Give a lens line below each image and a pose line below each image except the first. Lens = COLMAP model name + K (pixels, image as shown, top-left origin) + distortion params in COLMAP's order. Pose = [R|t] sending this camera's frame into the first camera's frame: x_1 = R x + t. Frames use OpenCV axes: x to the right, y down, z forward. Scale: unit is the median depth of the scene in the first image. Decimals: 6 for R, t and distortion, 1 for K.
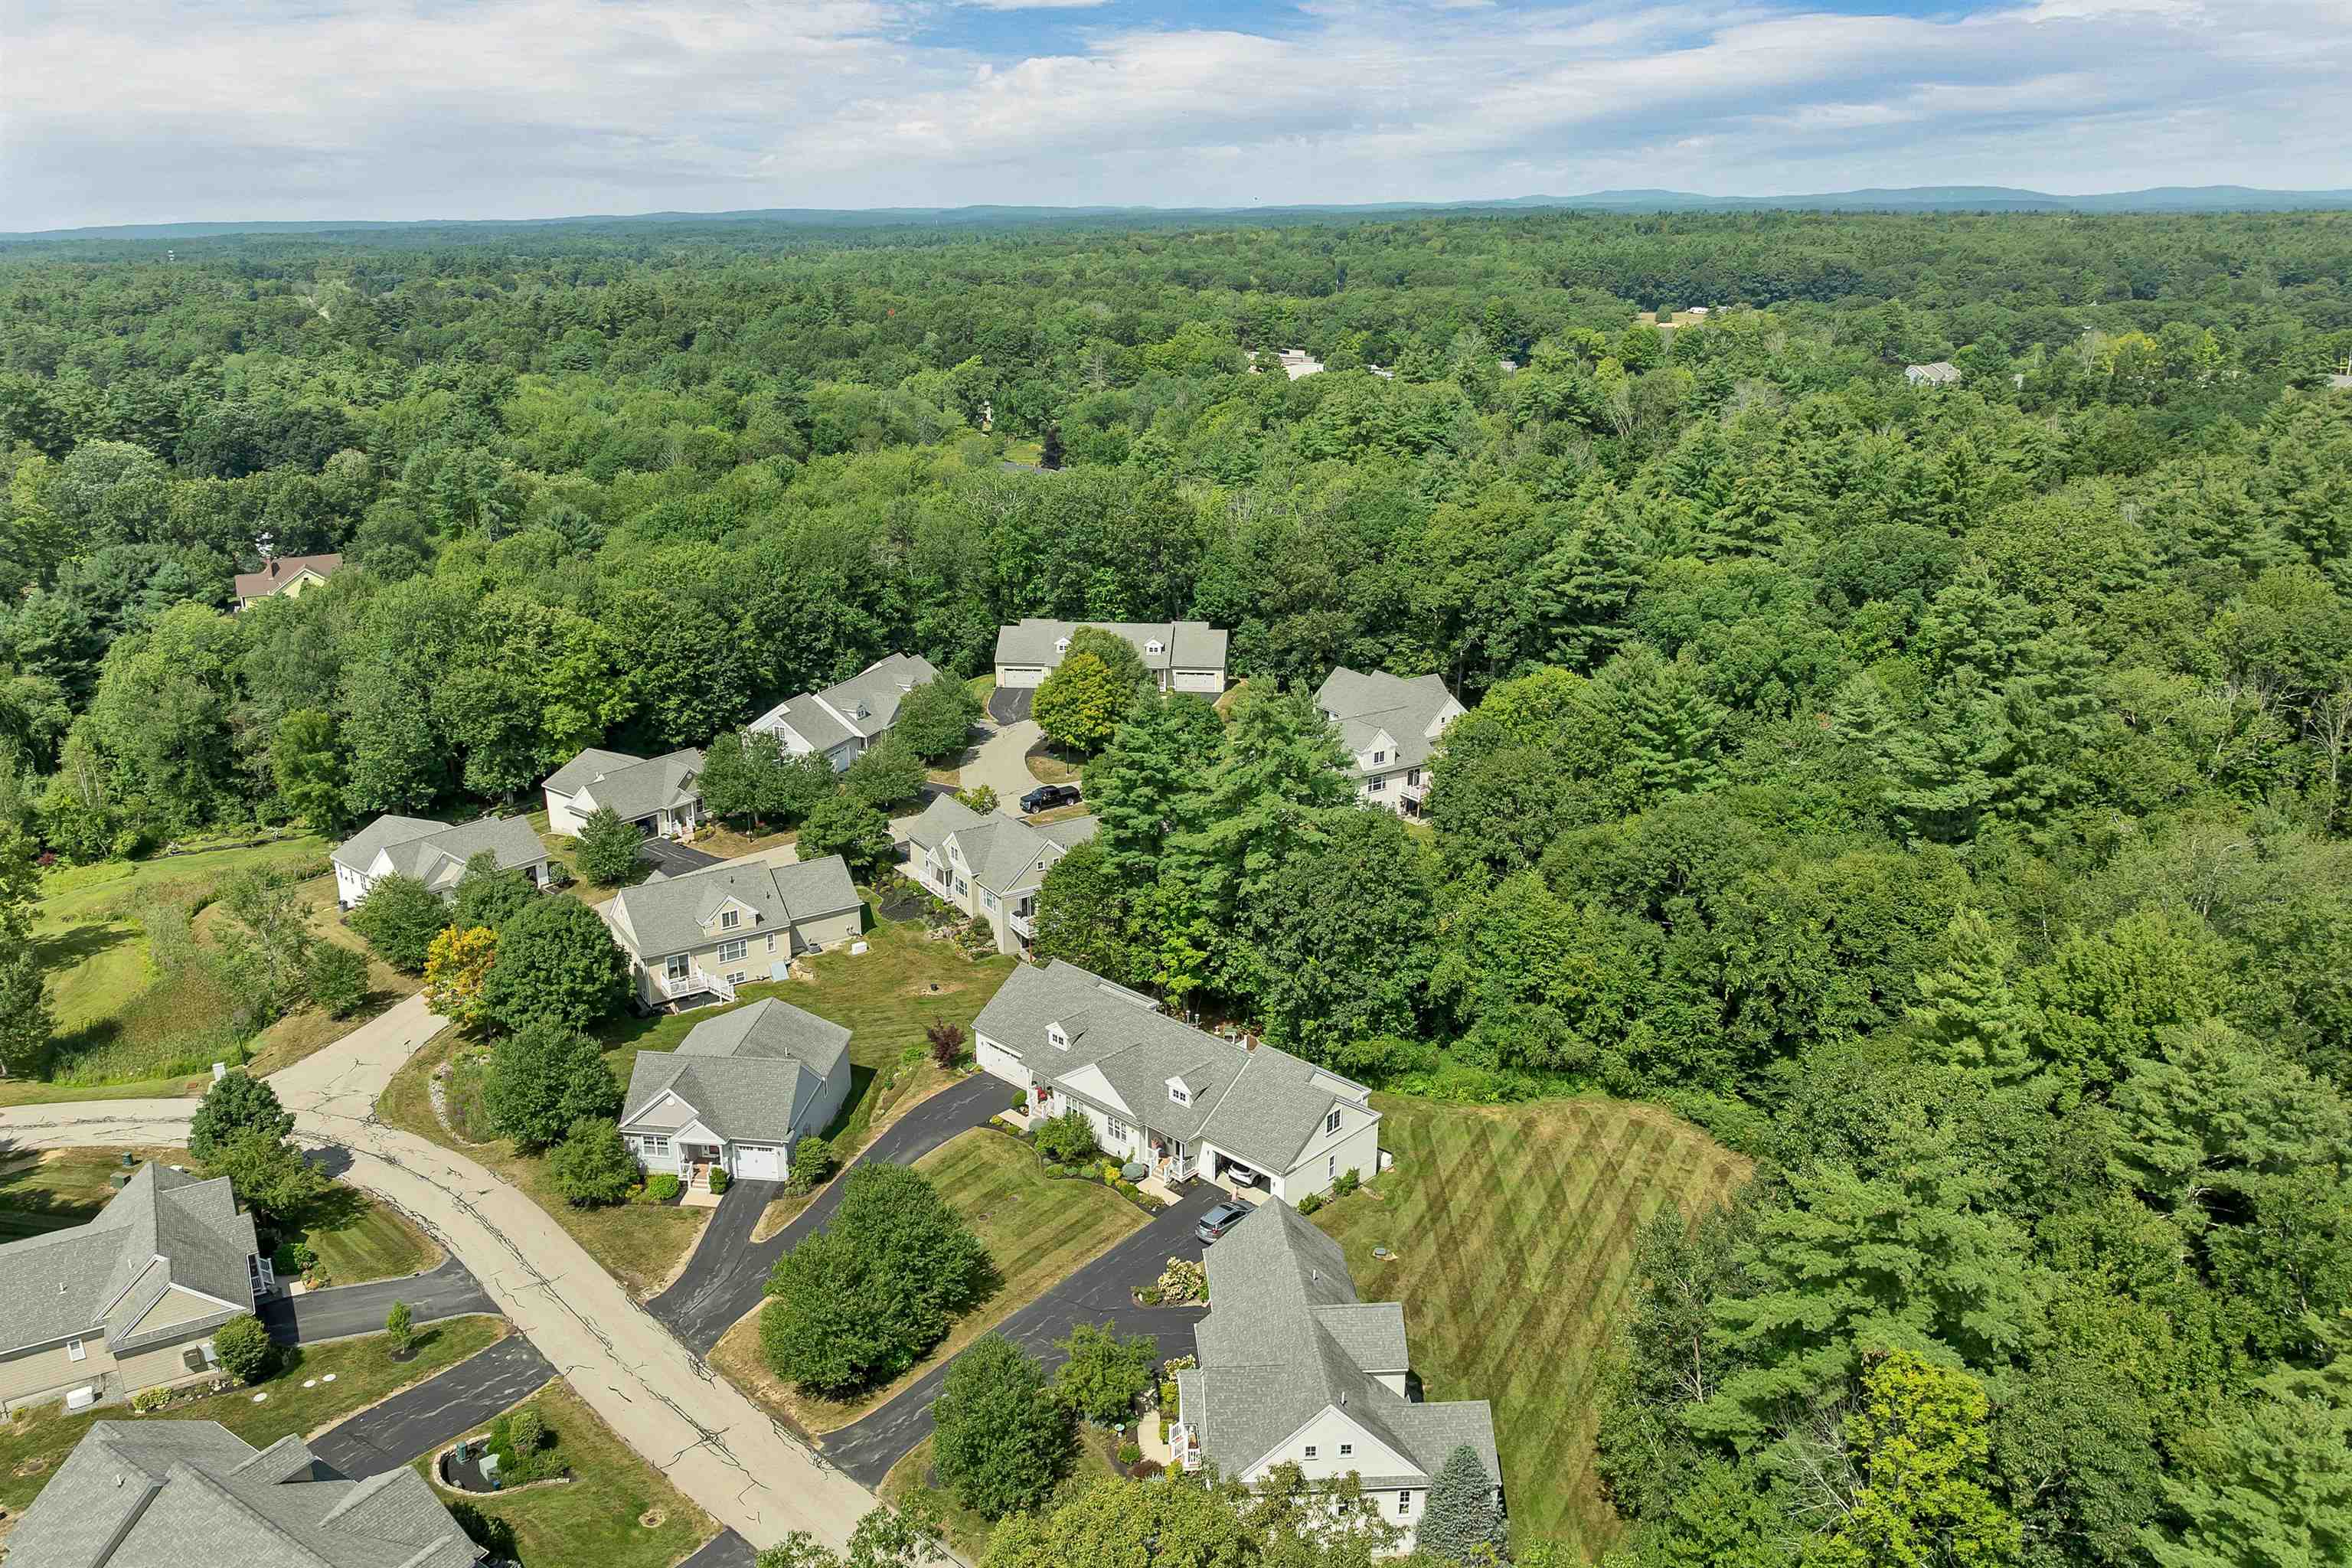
lens RADIAL K [[1776.1, 0, 1110.3], [0, 1776.1, 859.0], [0, 0, 1]] dist [-0.002234, -0.060096]
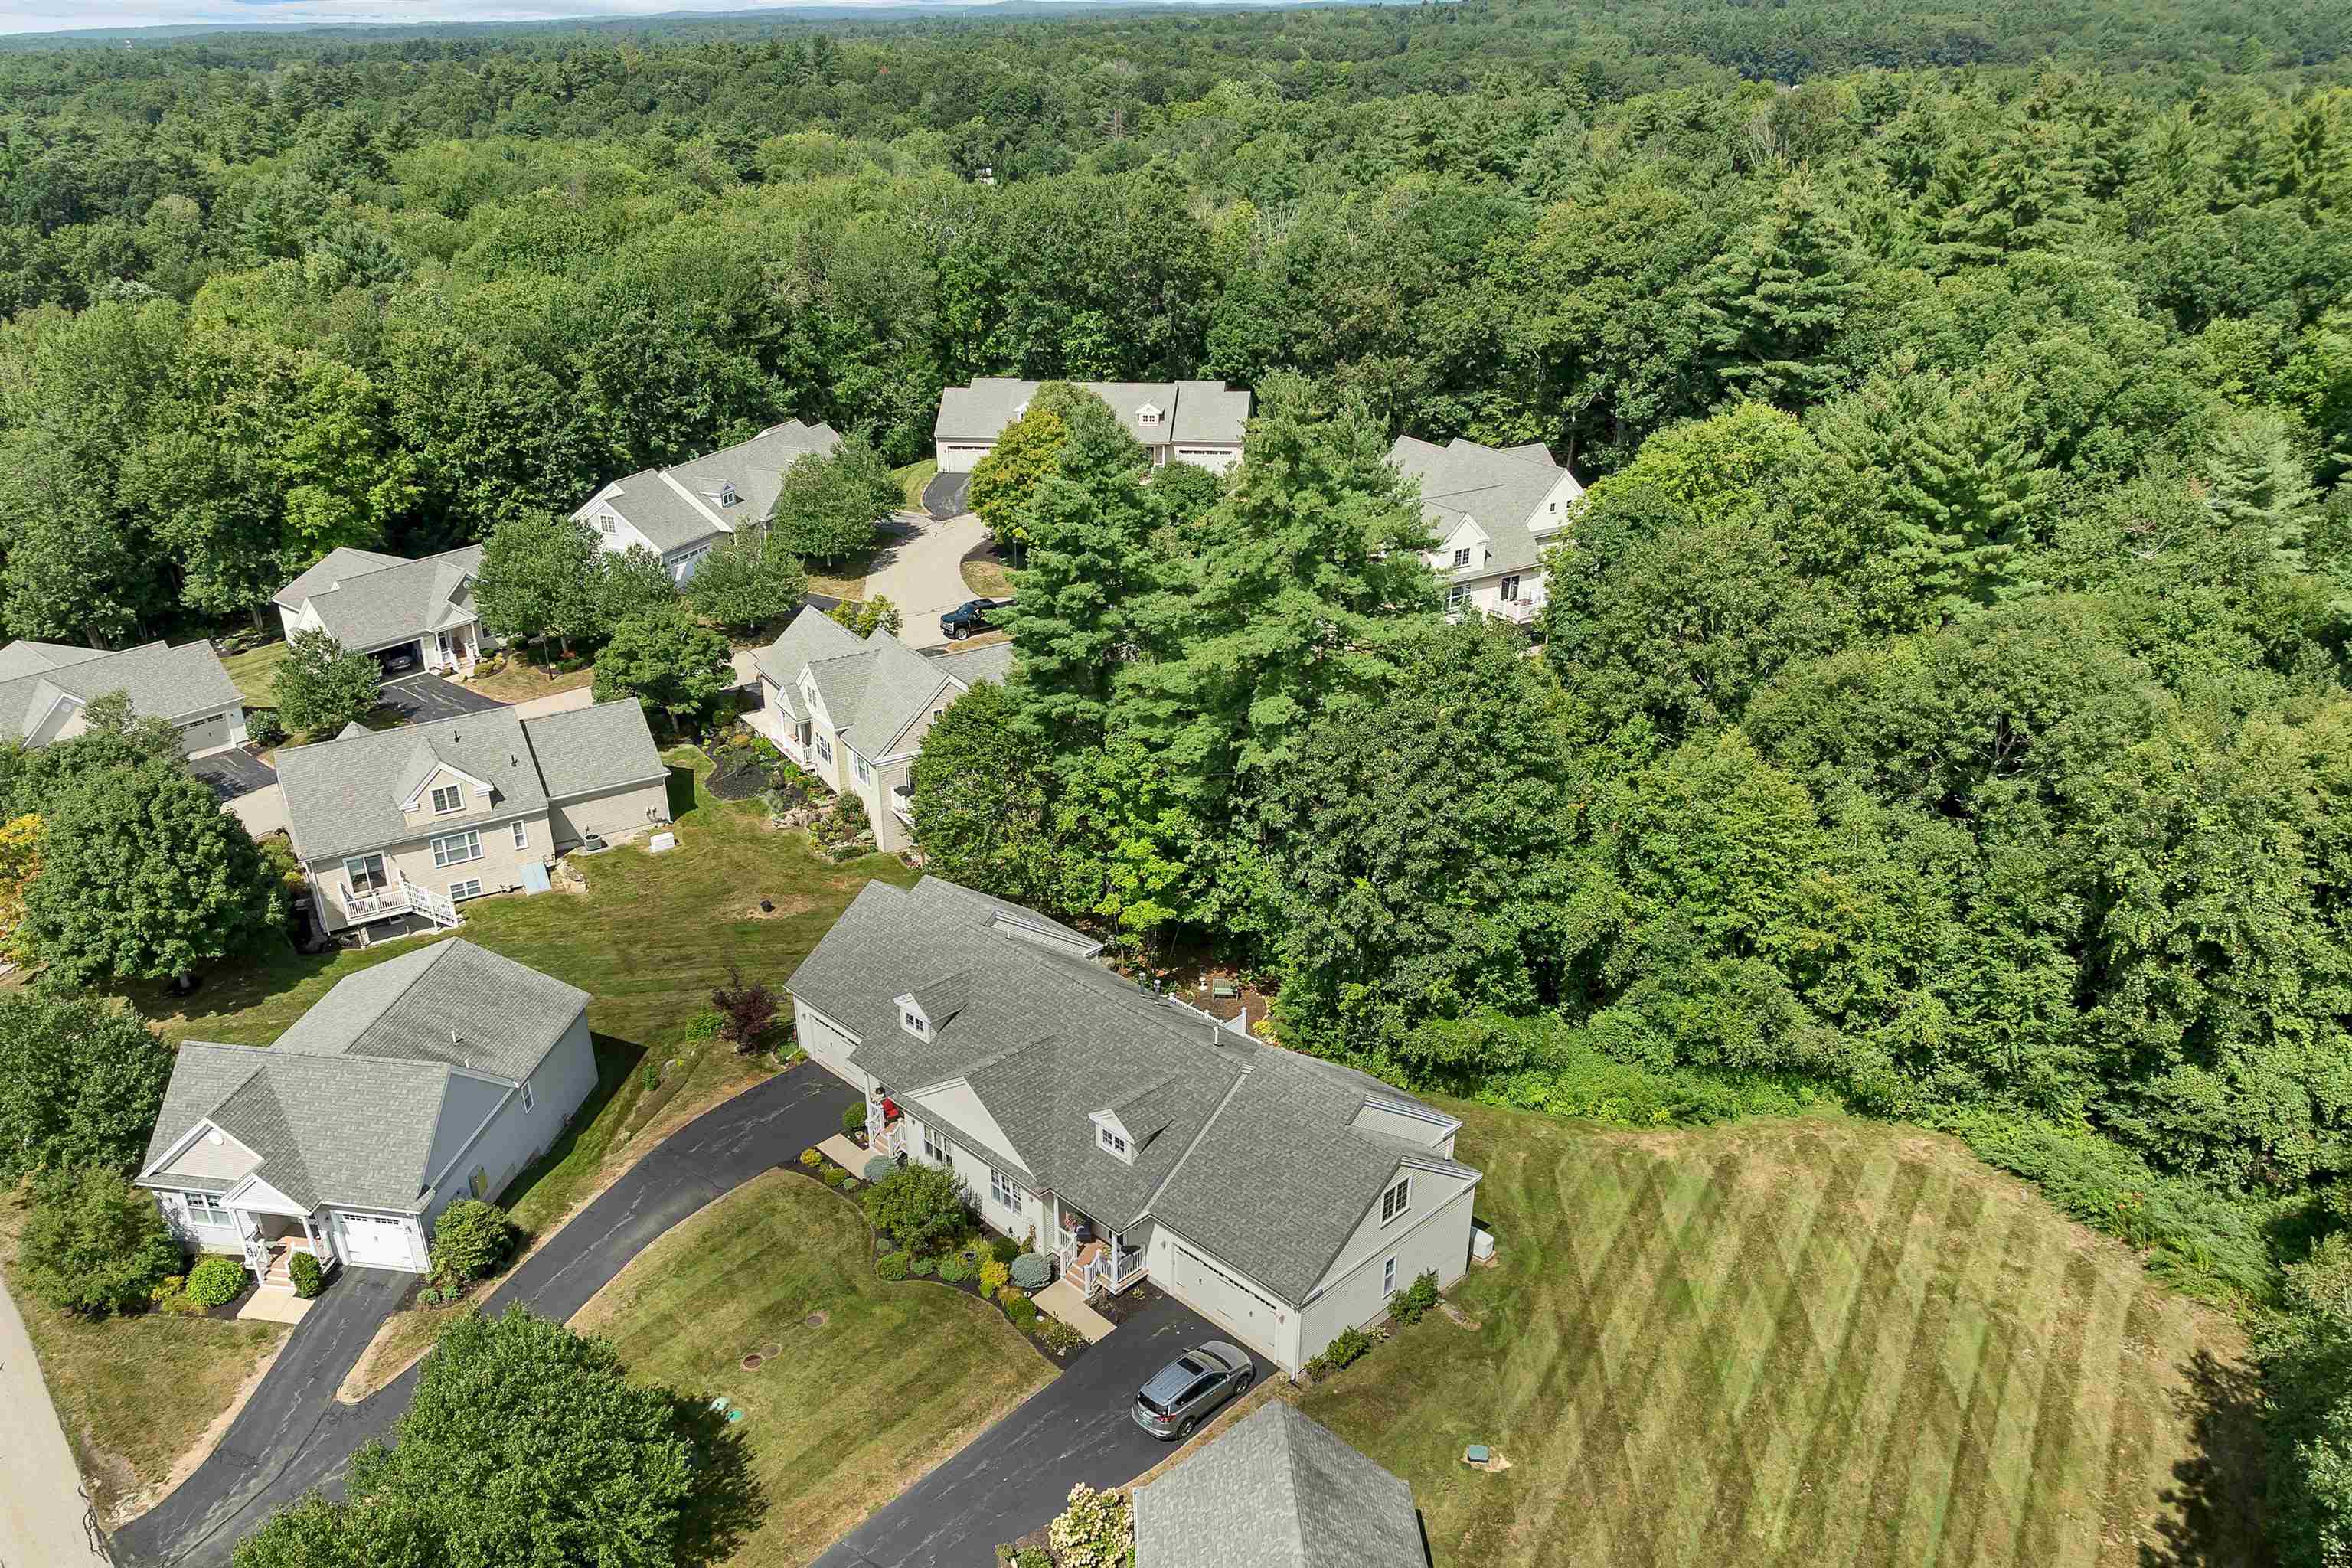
lens RADIAL K [[1757.4, 0, 1074.0], [0, 1757.4, 961.0], [0, 0, 1]] dist [-0.028850, -0.004442]
pose [[0.999084, 0.009424, -0.041740, 0.041461], [-0.003279, 0.989441, 0.144896, -0.000739], [0.042665, -0.144627, 0.988566, 0.399876]]
